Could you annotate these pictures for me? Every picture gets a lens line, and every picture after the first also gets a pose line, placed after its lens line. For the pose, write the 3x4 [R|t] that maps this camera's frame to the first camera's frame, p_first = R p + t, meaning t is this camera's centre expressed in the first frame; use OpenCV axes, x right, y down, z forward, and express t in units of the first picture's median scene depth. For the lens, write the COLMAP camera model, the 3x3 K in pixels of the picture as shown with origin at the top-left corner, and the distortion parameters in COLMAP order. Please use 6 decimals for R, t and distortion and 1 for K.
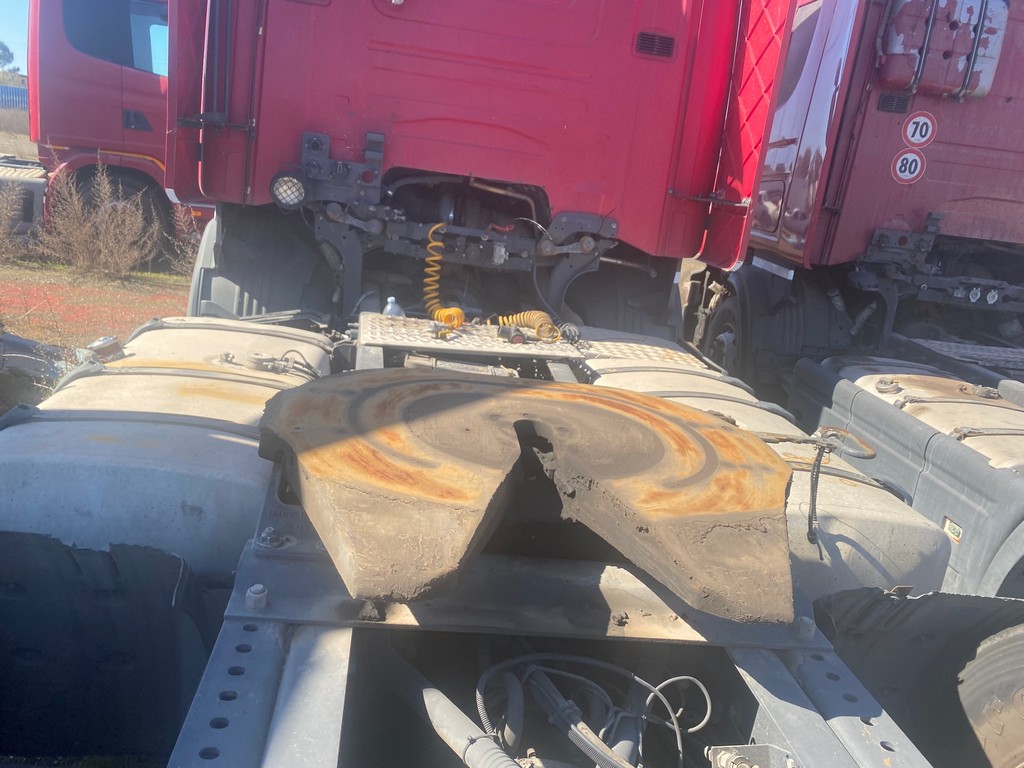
lens RADIAL K [[791.0, 0, 512.0], [0, 791.0, 384.0], [0, 0, 1]] dist [0.006511, -0.007813]
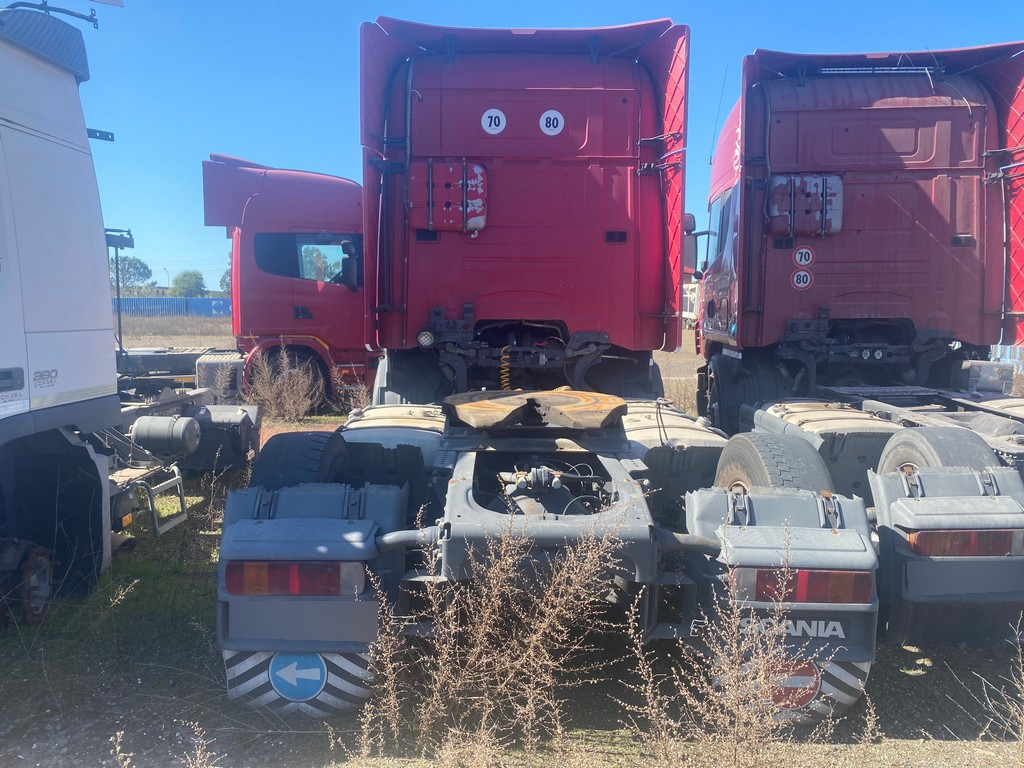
lens RADIAL K [[784.9, 0, 515.1], [0, 784.9, 364.7], [0, 0, 1]] dist [0.001883, -0.015731]
pose [[0.986972, -0.117697, -0.109698, 0.110735], [0.093060, 0.973794, -0.207520, 0.198056], [0.131247, 0.194608, 0.972061, -0.686942]]
